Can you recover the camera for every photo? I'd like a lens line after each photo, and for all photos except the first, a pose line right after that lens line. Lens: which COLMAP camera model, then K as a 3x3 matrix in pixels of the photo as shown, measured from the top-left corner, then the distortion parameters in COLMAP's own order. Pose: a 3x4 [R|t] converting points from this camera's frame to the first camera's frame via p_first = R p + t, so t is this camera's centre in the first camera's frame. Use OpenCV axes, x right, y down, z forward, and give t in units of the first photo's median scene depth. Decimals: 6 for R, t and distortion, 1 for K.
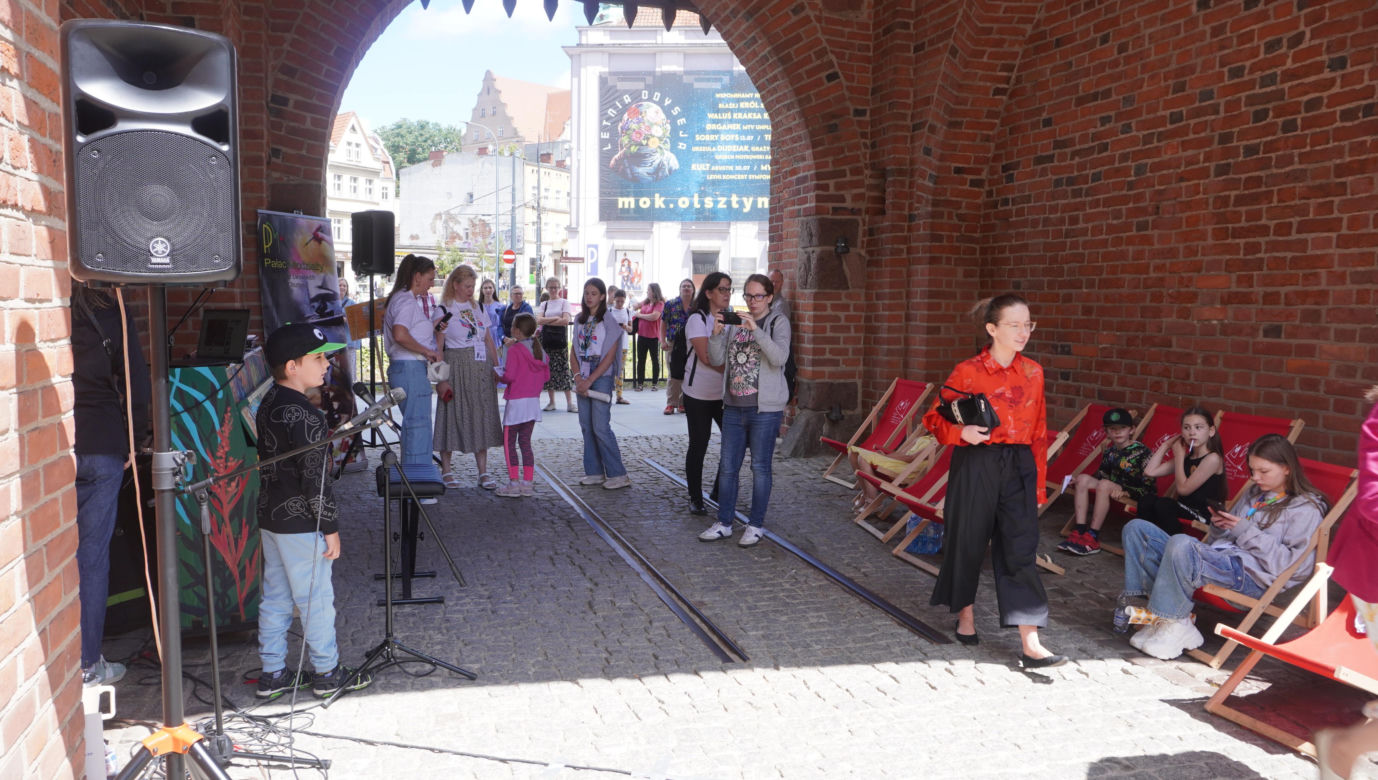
lens RADIAL K [[1121.8, 0, 689.0], [0, 1121.8, 390.0], [0, 0, 1]] dist [-0.036175, 0.040836]
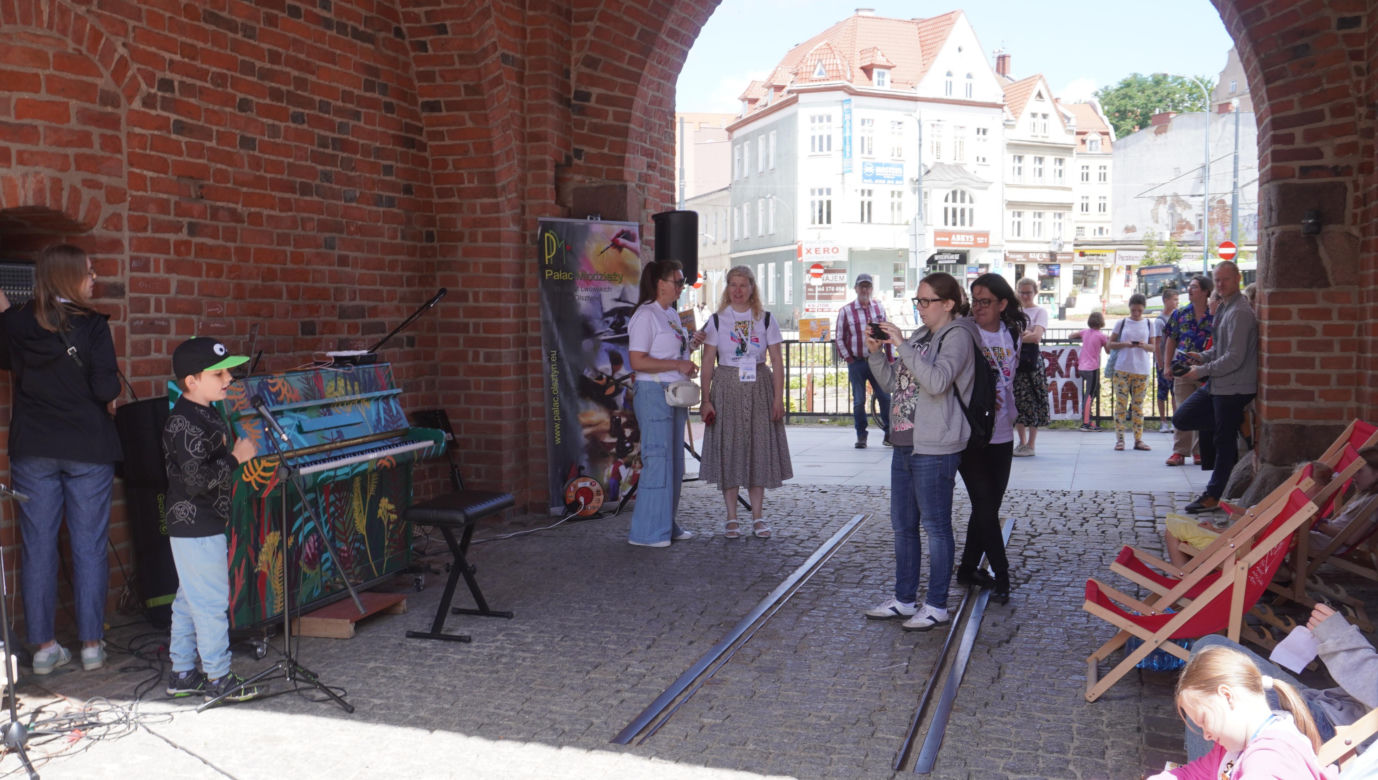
lens RADIAL K [[1445.4, 0, 622.7], [0, 1445.4, 402.7], [0, 0, 1]] dist [-0.041118, 0.023065]
pose [[0.813140, 0.019910, -0.581727, 0.298217], [-0.030496, 0.999499, -0.008420, -0.000230], [0.581268, 0.024587, 0.813341, 0.056588]]
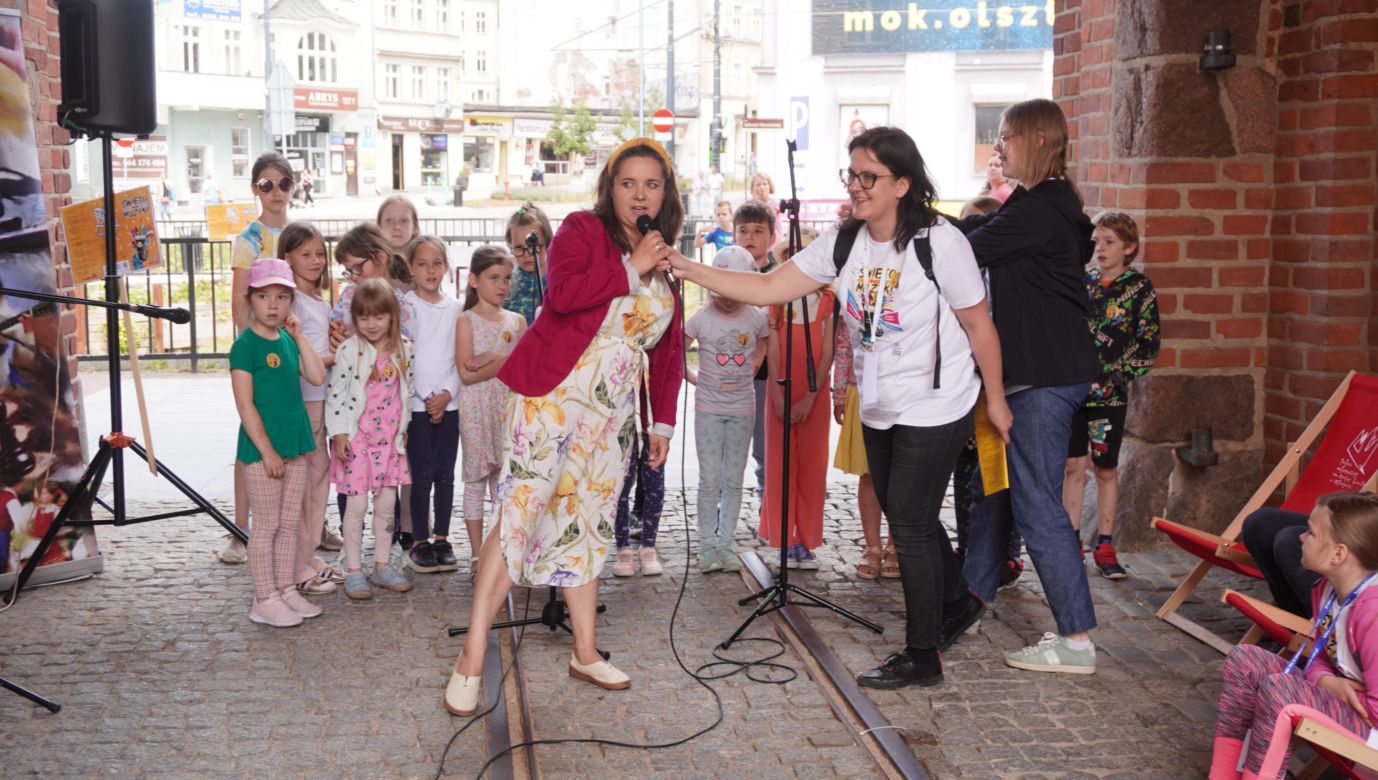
lens RADIAL K [[1803.0, 0, 692.3], [0, 1803.0, 389.1], [0, 0, 1]] dist [0.022906, 0.009559]
pose [[0.986244, 0.005749, -0.165195, 0.054292], [-0.001150, 0.999609, 0.027920, -0.020663], [0.165291, -0.027346, 0.985866, 0.292778]]
